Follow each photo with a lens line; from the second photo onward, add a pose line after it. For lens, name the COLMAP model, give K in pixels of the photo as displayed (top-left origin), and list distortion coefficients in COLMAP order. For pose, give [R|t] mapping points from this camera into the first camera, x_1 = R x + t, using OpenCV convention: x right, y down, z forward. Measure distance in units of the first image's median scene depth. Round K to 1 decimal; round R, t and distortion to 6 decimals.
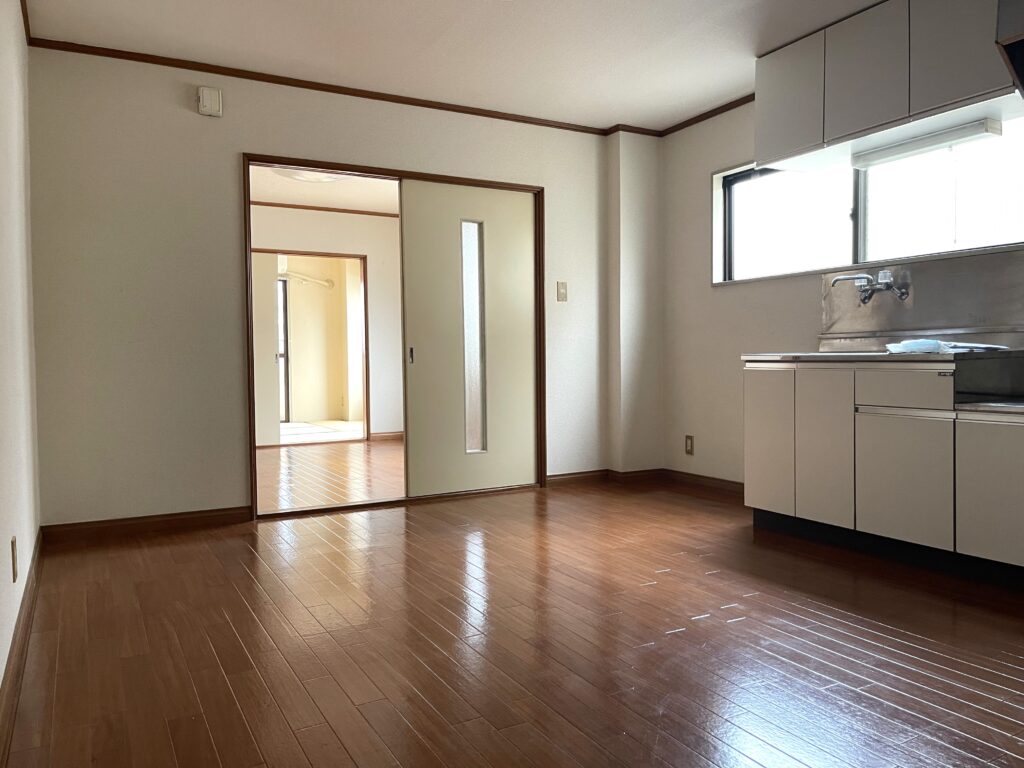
lens RADIAL K [[777.4, 0, 512.0], [0, 777.4, 384.0], [0, 0, 1]] dist [0.025385, -0.004250]
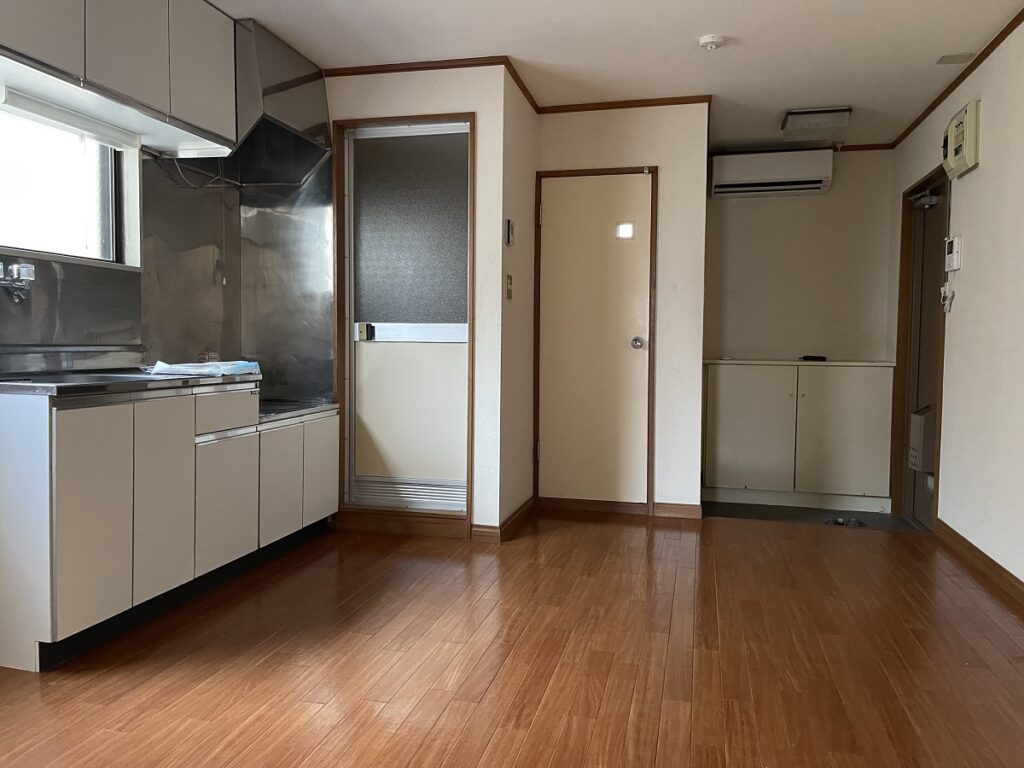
lens RADIAL K [[777.4, 0, 512.0], [0, 777.4, 384.0], [0, 0, 1]] dist [0.025385, -0.004250]
pose [[-0.738851, -0.030923, 0.673159, -0.459972], [0.021042, 0.997401, 0.068913, -0.093675], [-0.673541, 0.065081, -0.736280, 1.578326]]
